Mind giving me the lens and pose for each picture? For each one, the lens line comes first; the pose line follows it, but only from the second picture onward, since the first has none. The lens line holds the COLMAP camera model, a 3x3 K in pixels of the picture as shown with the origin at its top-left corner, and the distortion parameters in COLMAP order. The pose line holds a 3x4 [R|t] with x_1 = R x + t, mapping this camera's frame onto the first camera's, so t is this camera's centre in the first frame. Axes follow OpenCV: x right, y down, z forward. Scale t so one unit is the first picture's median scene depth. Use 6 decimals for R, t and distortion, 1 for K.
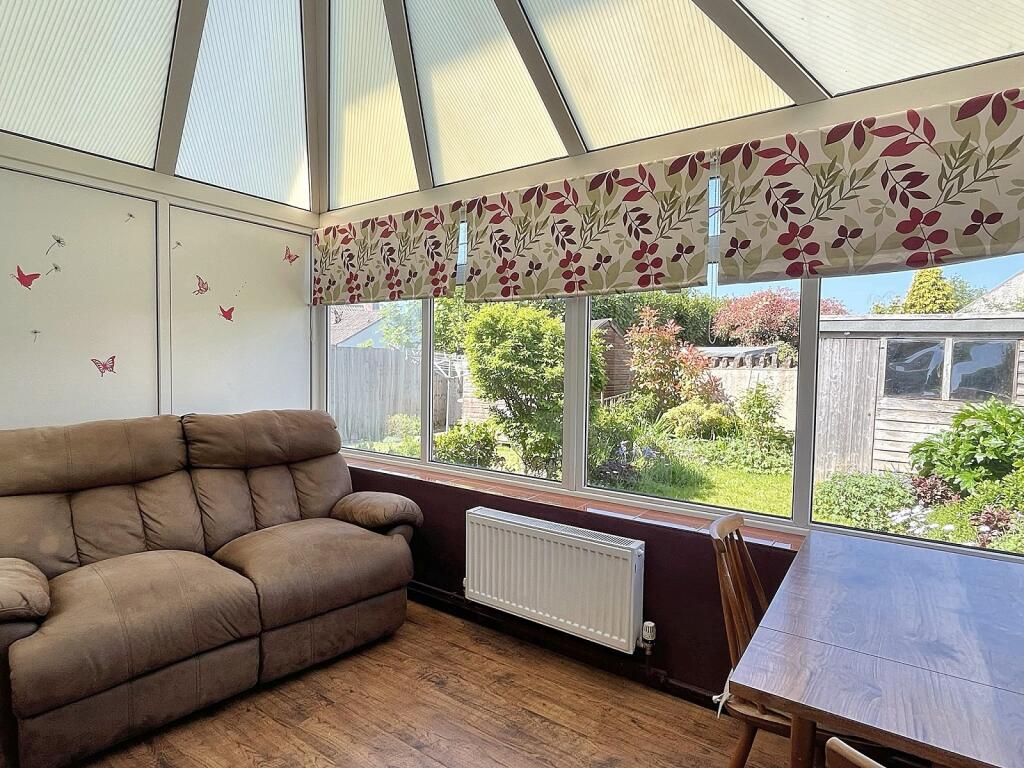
lens RADIAL K [[544.6, 0, 512.0], [0, 544.6, 384.0], [0, 0, 1]] dist [-0.001531, -0.000292]
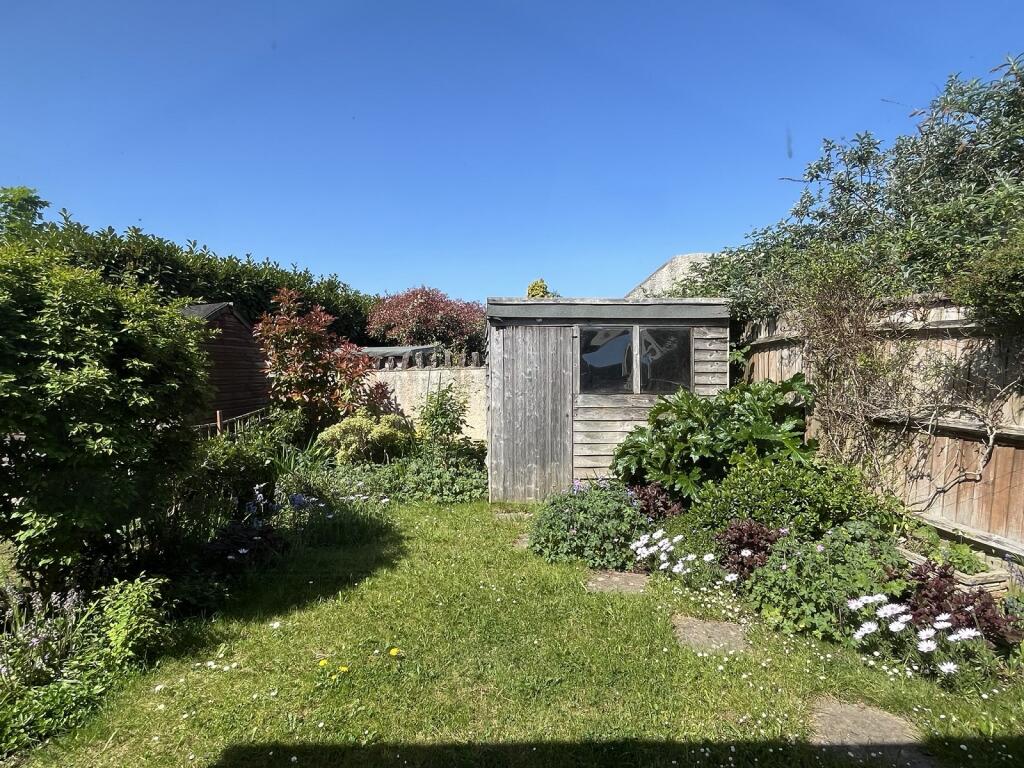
lens RADIAL K [[537.2, 0, 512.0], [0, 537.2, 384.0], [0, 0, 1]] dist [0.002594, 0.000198]
pose [[0.806879, -0.044979, 0.589002, 0.083484], [0.054333, 0.998521, 0.001821, 0.000616], [-0.588213, 0.030533, 0.808129, 0.327843]]
